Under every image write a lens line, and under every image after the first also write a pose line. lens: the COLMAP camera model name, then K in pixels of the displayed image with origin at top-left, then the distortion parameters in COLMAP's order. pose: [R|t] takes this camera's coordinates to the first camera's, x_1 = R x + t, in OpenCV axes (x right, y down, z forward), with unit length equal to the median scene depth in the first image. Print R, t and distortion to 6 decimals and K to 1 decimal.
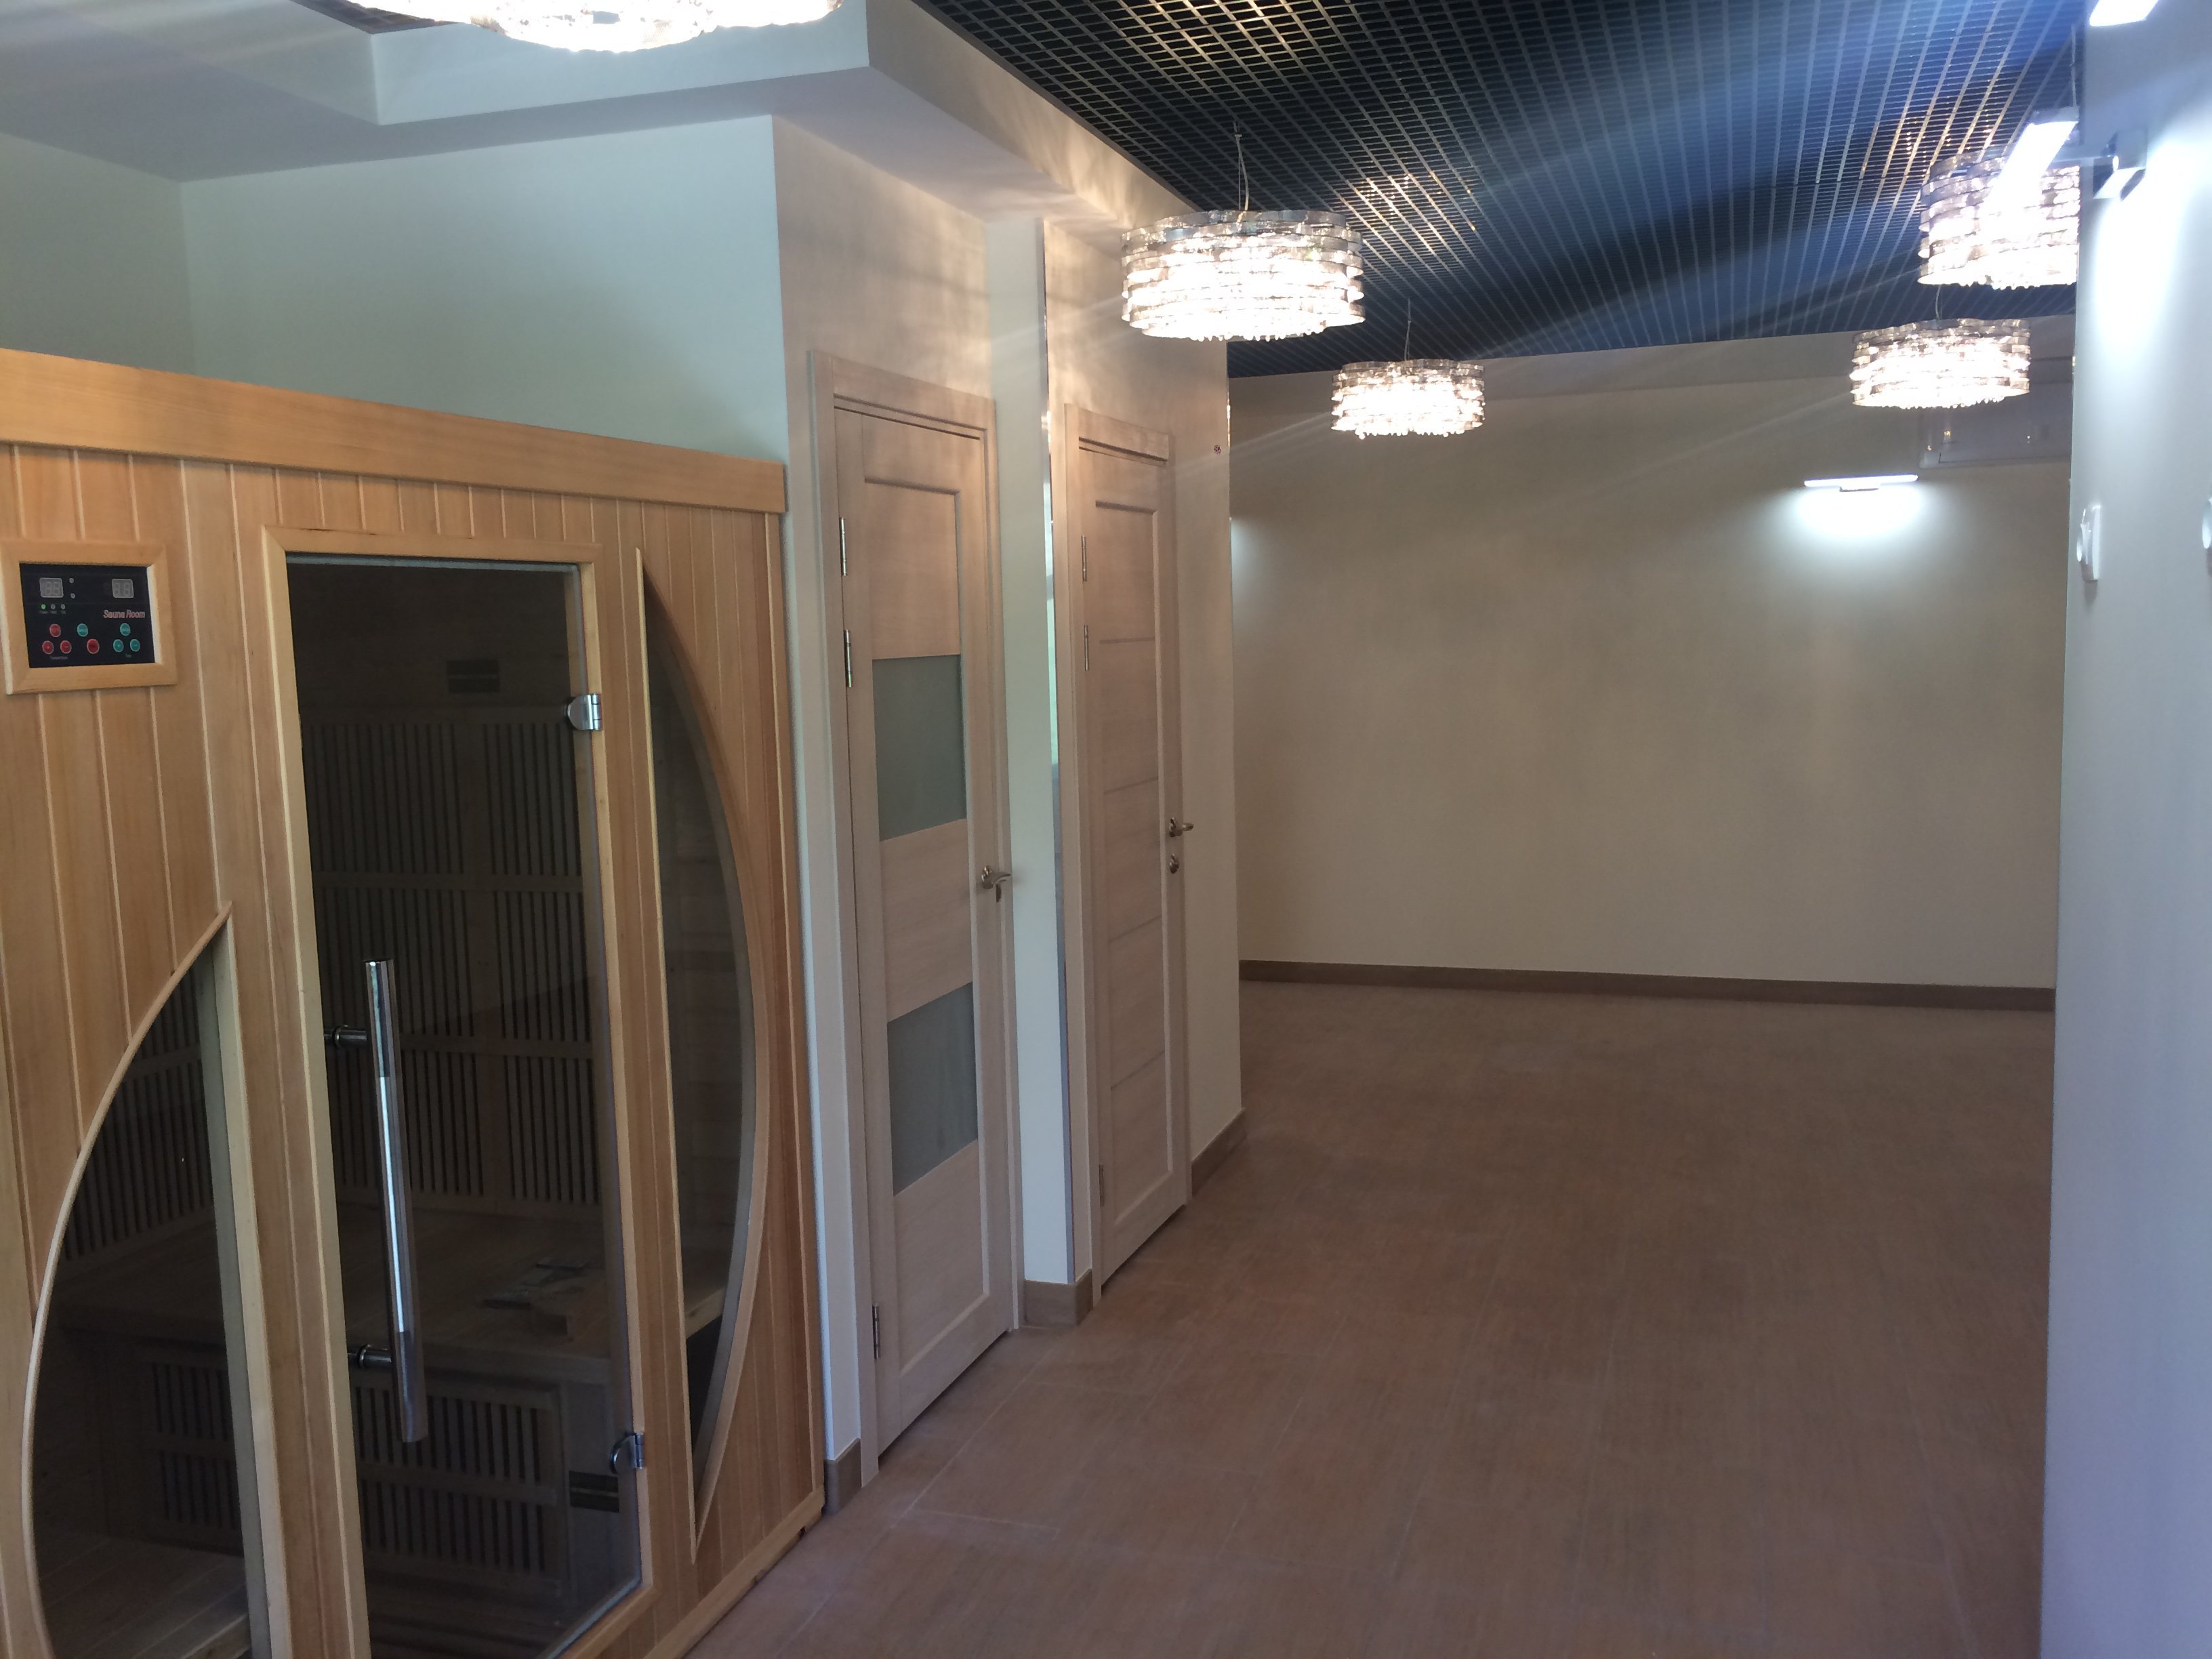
lens RADIAL K [[1852.4, 0, 1106.0], [0, 1852.4, 829.5], [0, 0, 1]] dist [0.001992, 0.001332]
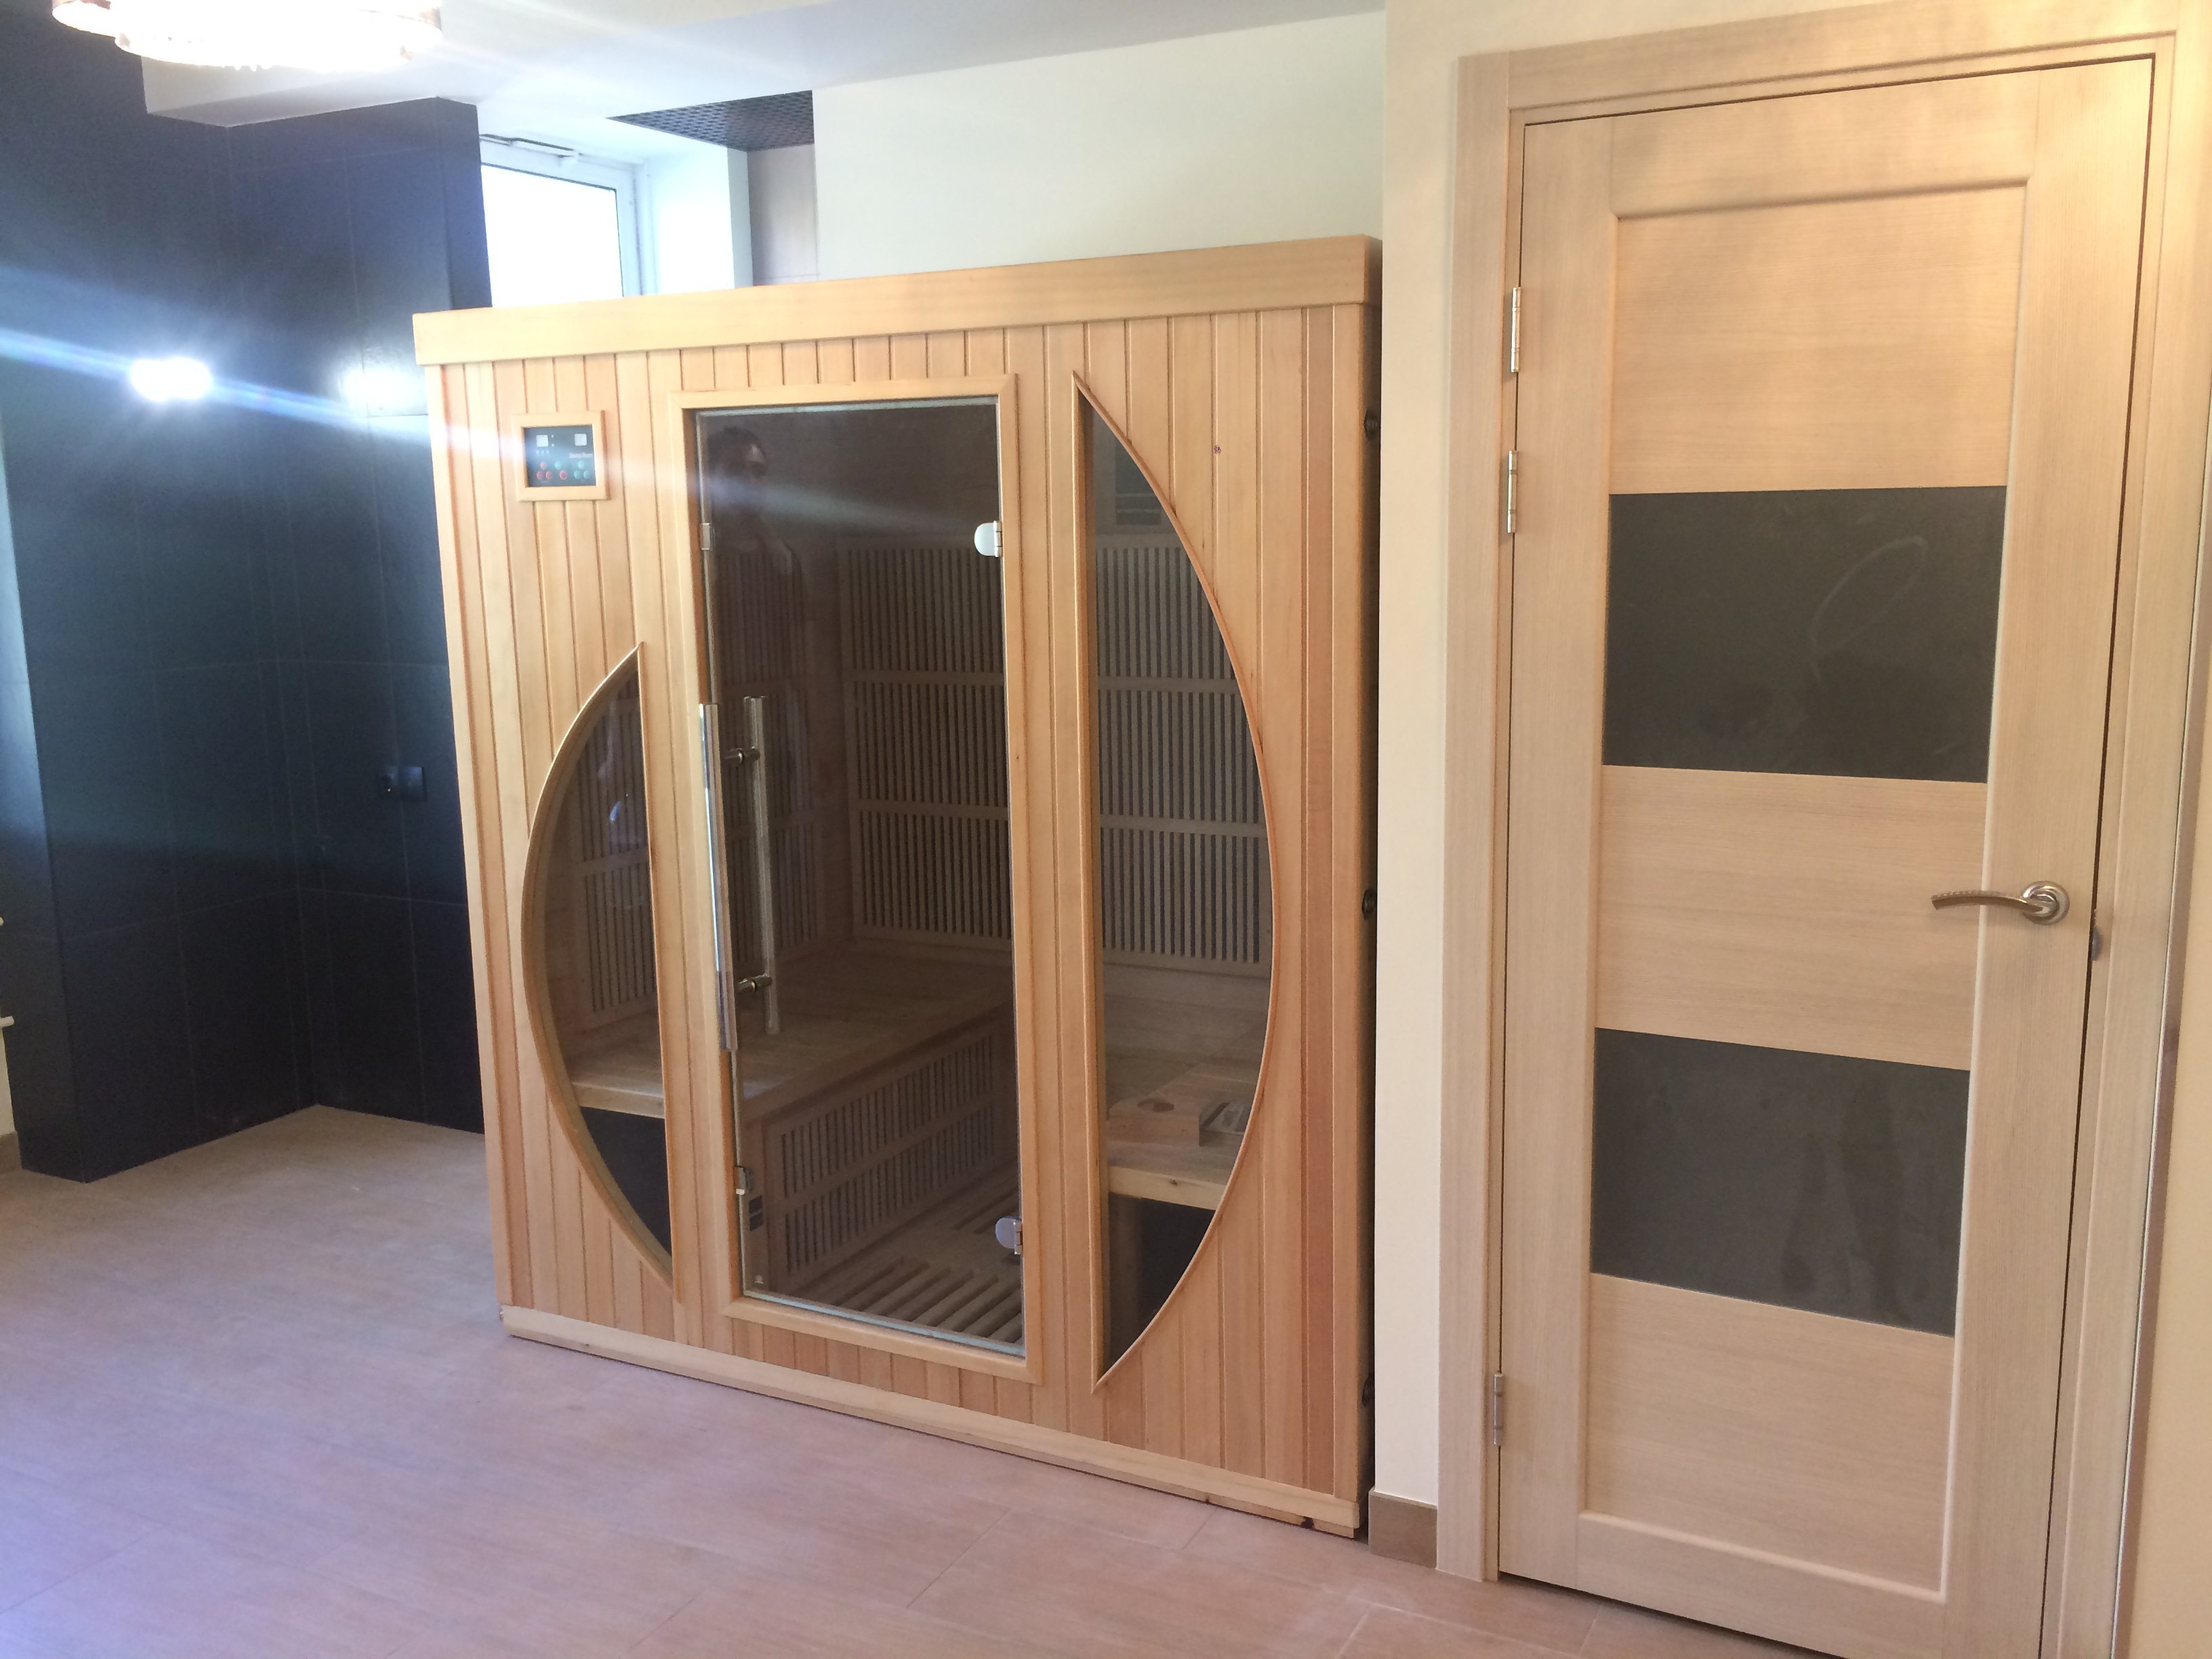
lens RADIAL K [[1892.0, 0, 1106.0], [0, 1892.0, 829.5], [0, 0, 1]] dist [0.044465, 0.001090]
pose [[-0.158613, 0.199483, -0.966979, 0.949299], [-0.088123, 0.972608, 0.215099, -0.168718], [0.983400, 0.119331, -0.136690, 1.477818]]
